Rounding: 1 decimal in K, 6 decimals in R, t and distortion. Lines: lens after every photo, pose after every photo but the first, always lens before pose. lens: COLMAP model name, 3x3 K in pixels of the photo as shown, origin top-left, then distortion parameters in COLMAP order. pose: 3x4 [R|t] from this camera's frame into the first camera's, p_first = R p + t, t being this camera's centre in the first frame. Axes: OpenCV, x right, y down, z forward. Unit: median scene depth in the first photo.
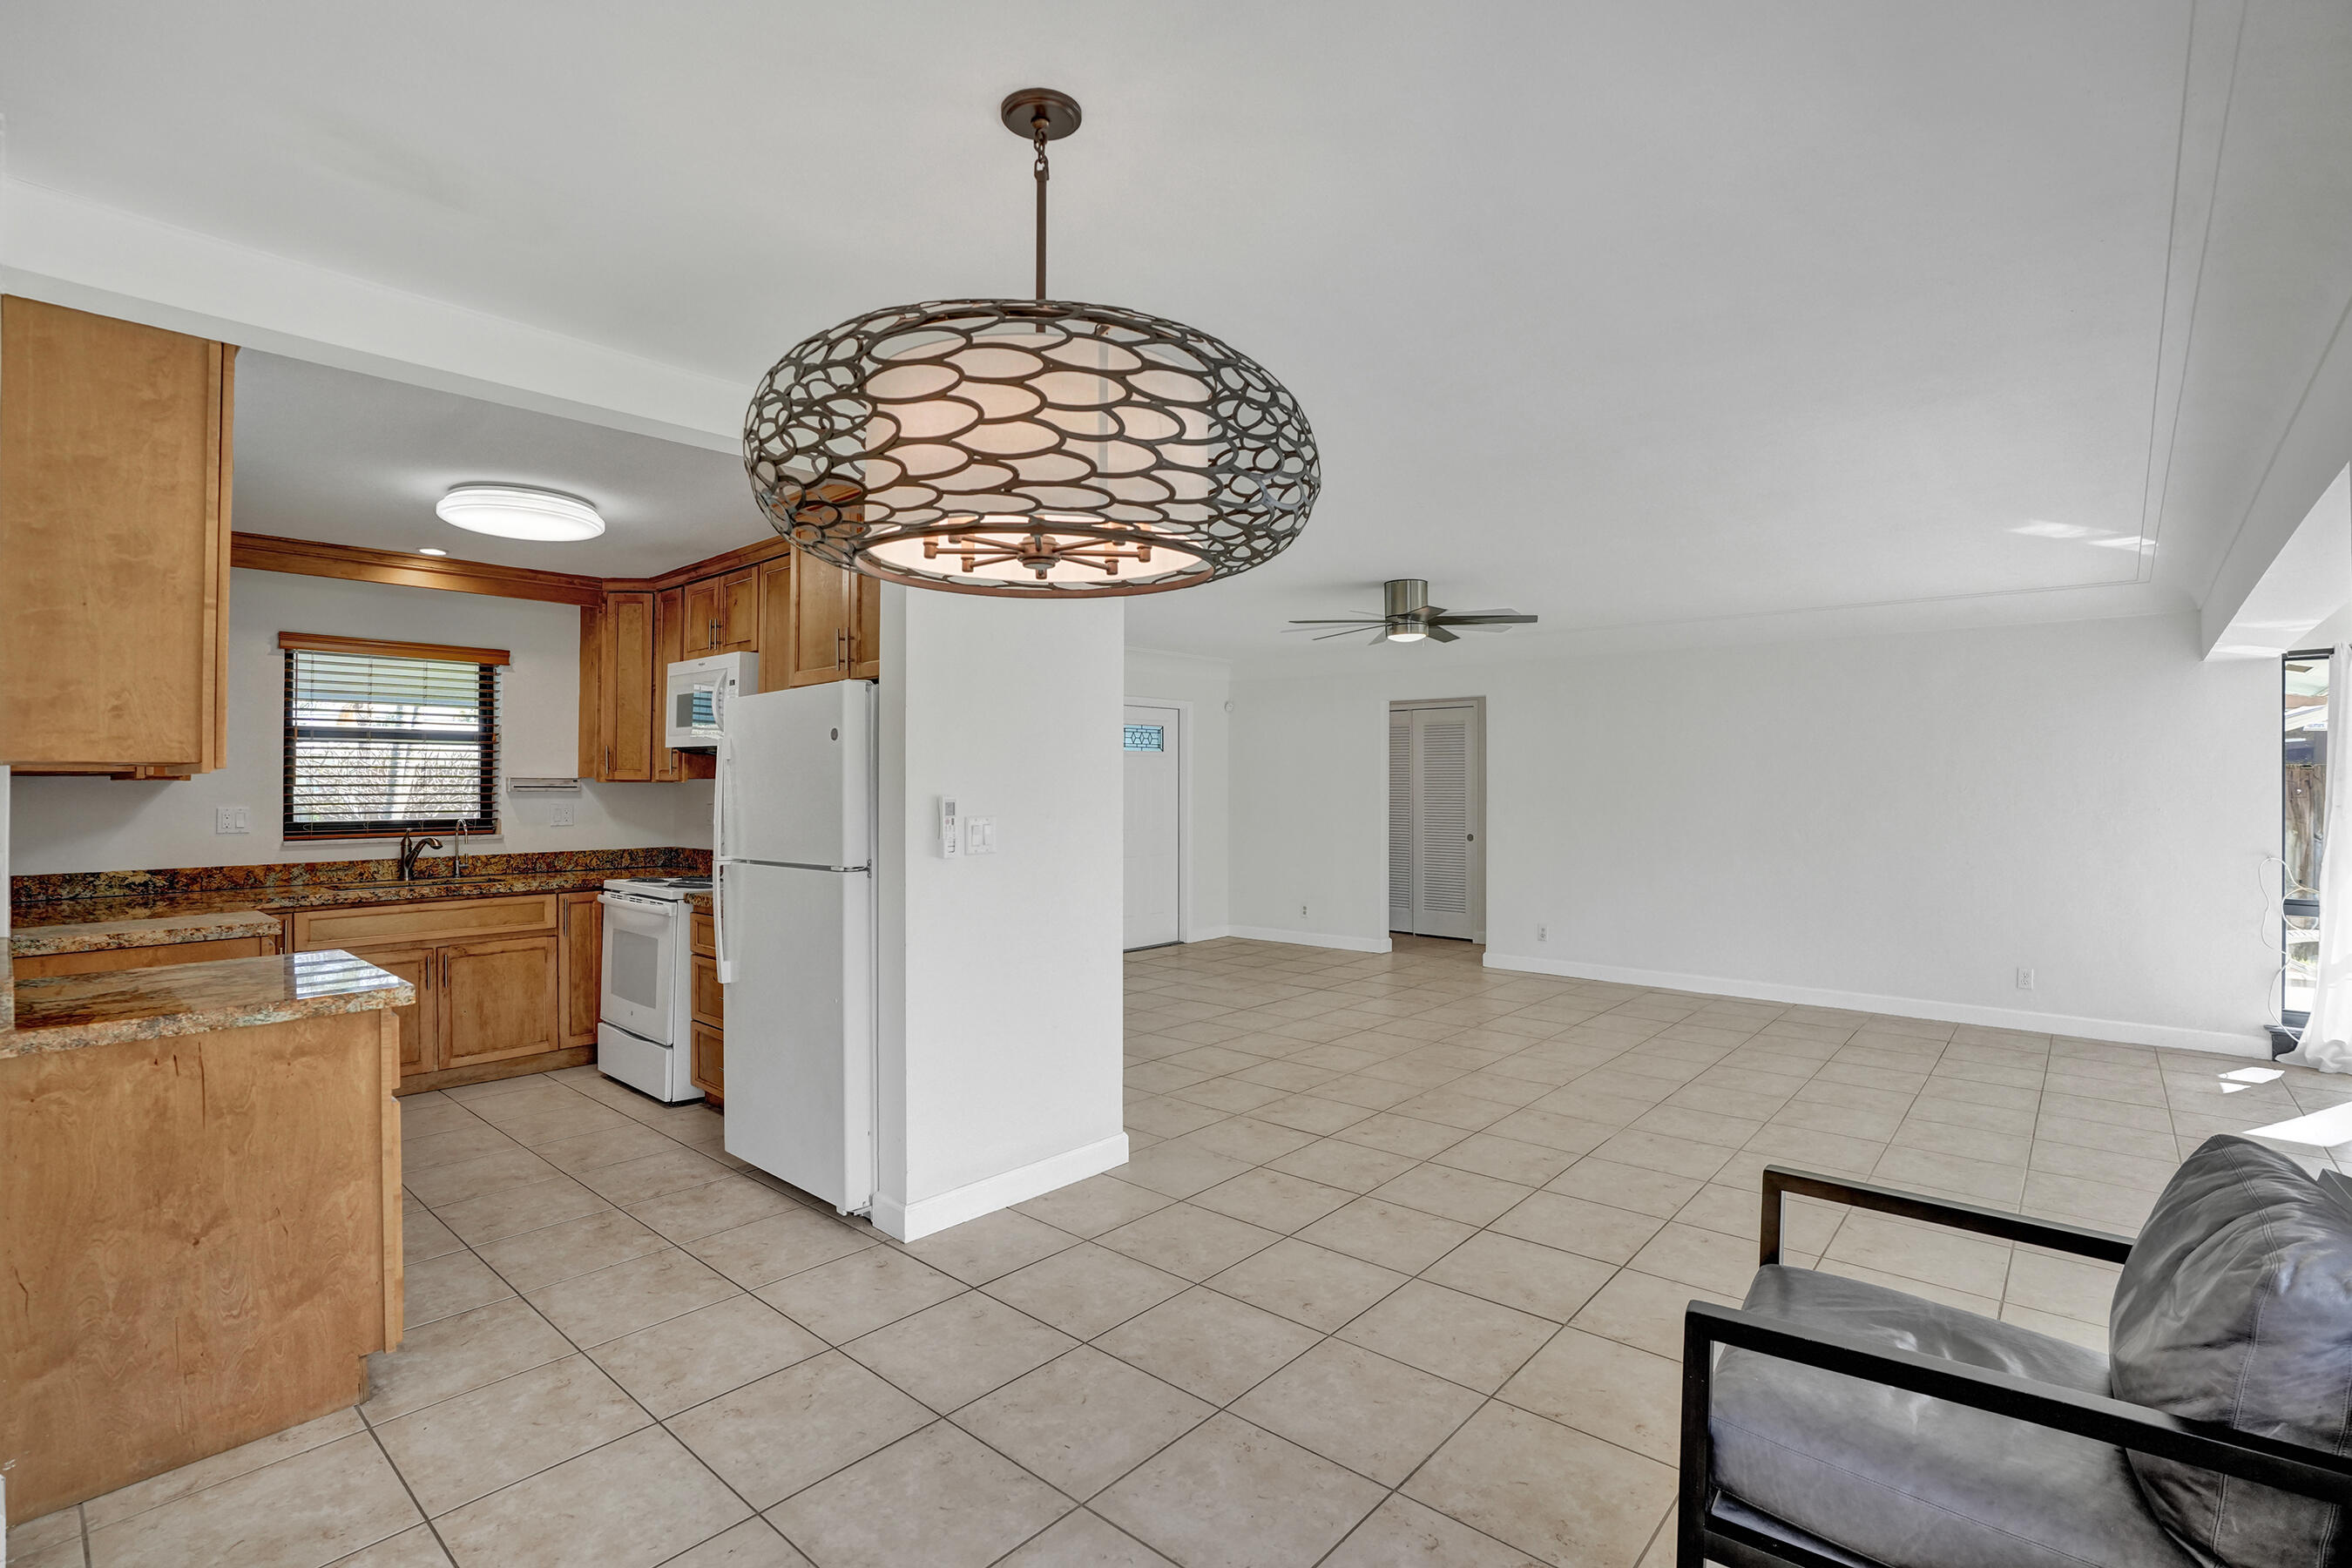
lens RADIAL K [[1088.2, 0, 1188.5], [0, 1088.2, 774.0], [0, 0, 1]] dist [-0.068897, 0.024359]
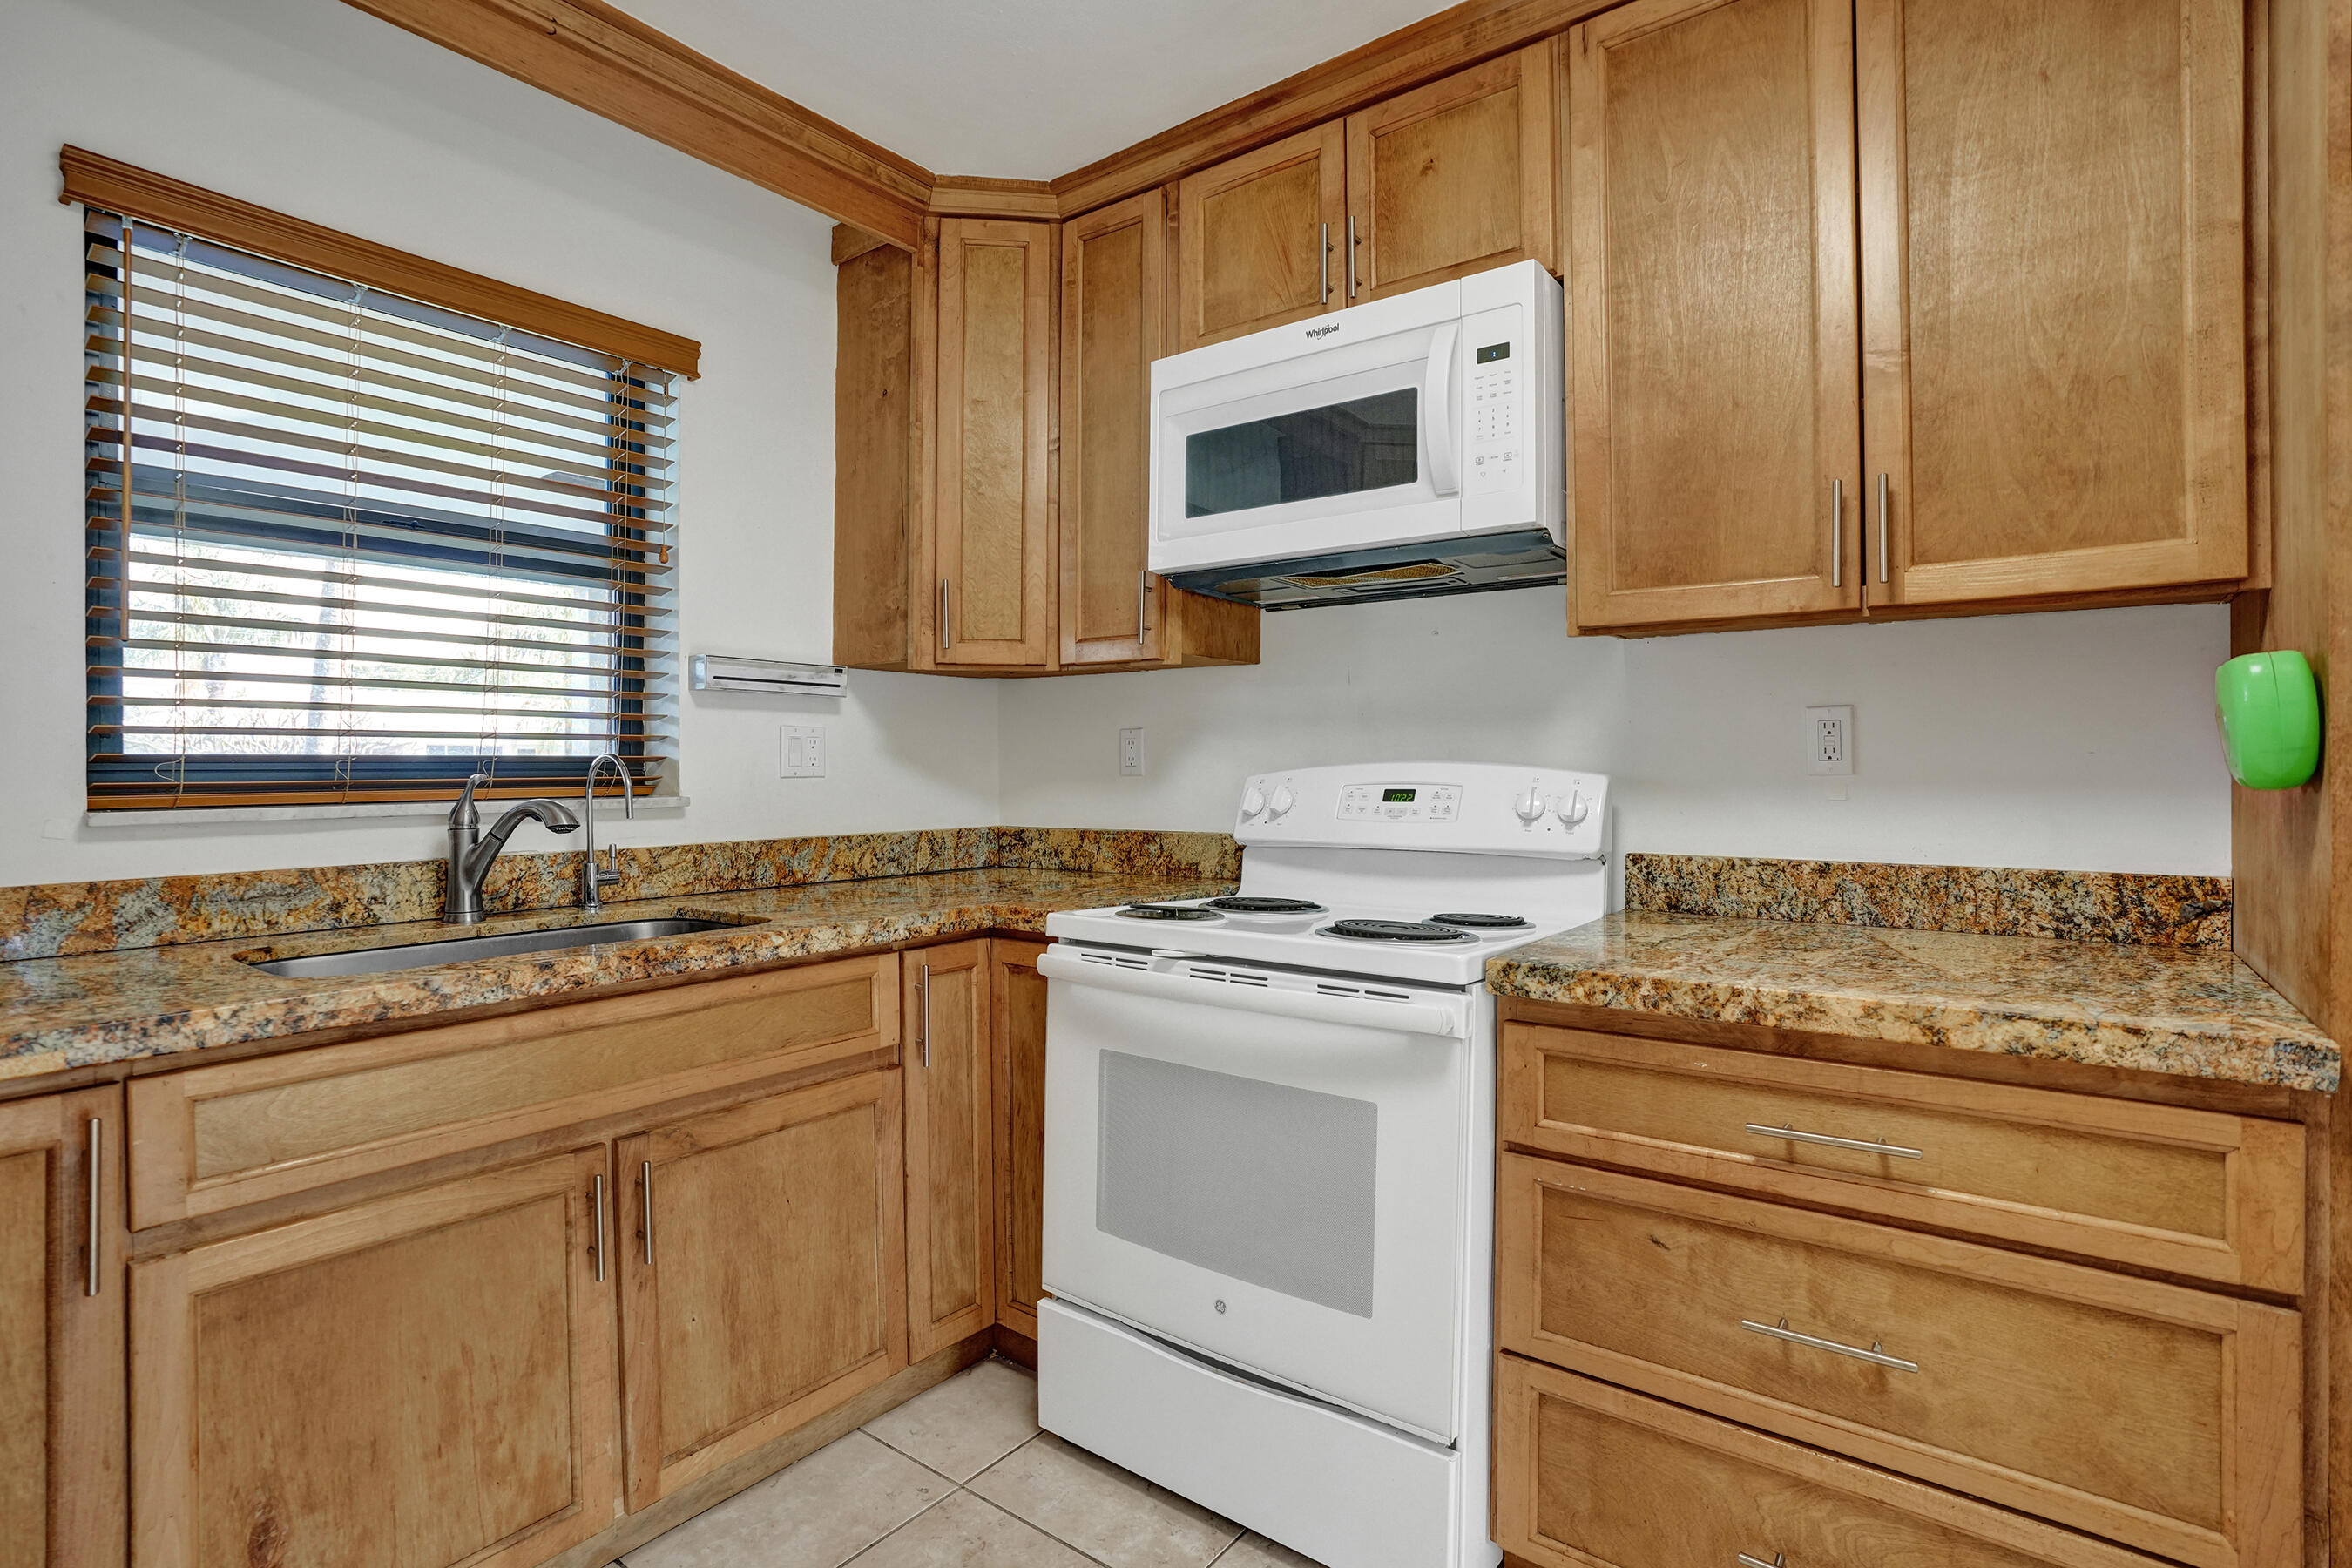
lens RADIAL K [[1105.5, 0, 1186.9], [0, 1105.5, 776.1], [0, 0, 1]] dist [-0.060287, 0.016174]
pose [[0.996039, -0.001303, 0.088903, -0.536091], [-0.000261, 0.999846, 0.017571, 0.045857], [-0.088912, -0.017524, 0.995885, 0.623118]]
